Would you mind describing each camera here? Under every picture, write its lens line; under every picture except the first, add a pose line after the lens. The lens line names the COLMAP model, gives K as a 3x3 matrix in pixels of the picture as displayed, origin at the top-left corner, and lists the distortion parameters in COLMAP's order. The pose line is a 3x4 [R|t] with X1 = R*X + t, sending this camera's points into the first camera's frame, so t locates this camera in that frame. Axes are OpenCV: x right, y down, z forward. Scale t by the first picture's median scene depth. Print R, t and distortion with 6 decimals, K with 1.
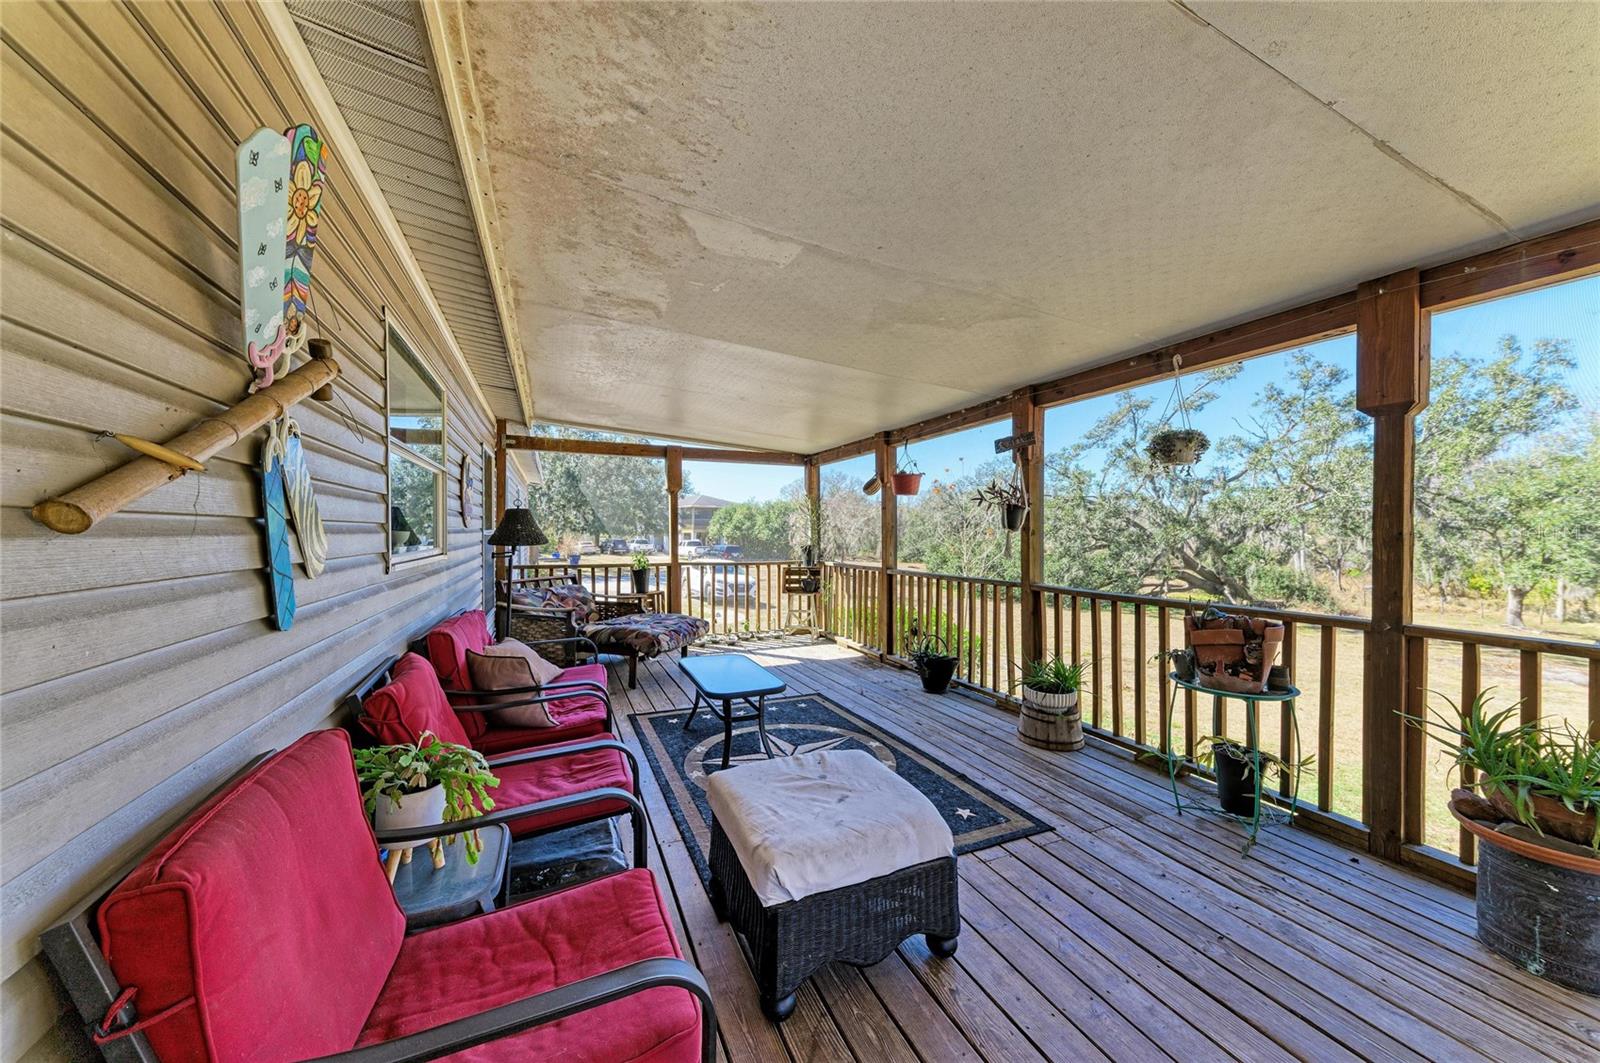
lens RADIAL K [[592.0, 0, 800.0], [0, 592.0, 531.5], [0, 0, 1]] dist [0.015345, -0.004612]
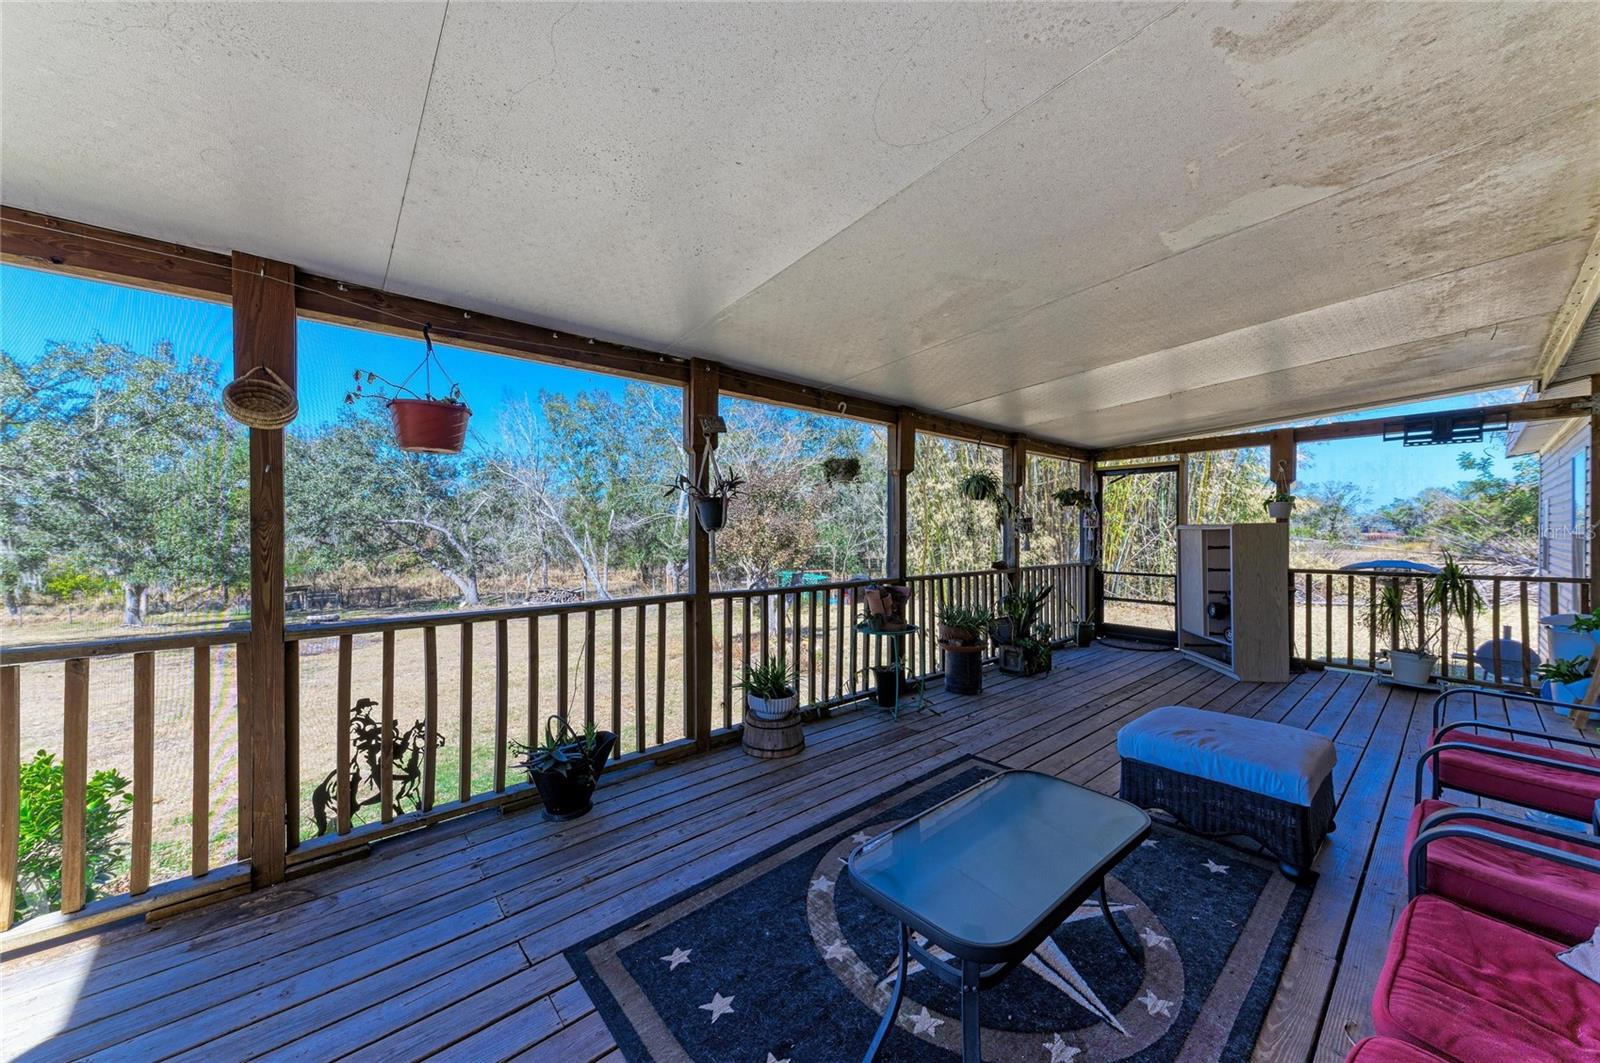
lens RADIAL K [[581.9, 0, 800.0], [0, 581.9, 531.5], [0, 0, 1]] dist [0.026485, -0.000016]
pose [[-0.333268, 0.001287, 0.942831, -0.474351], [-0.004987, 0.999983, -0.003127, 0.003989], [-0.942819, -0.005744, -0.333256, 1.242477]]
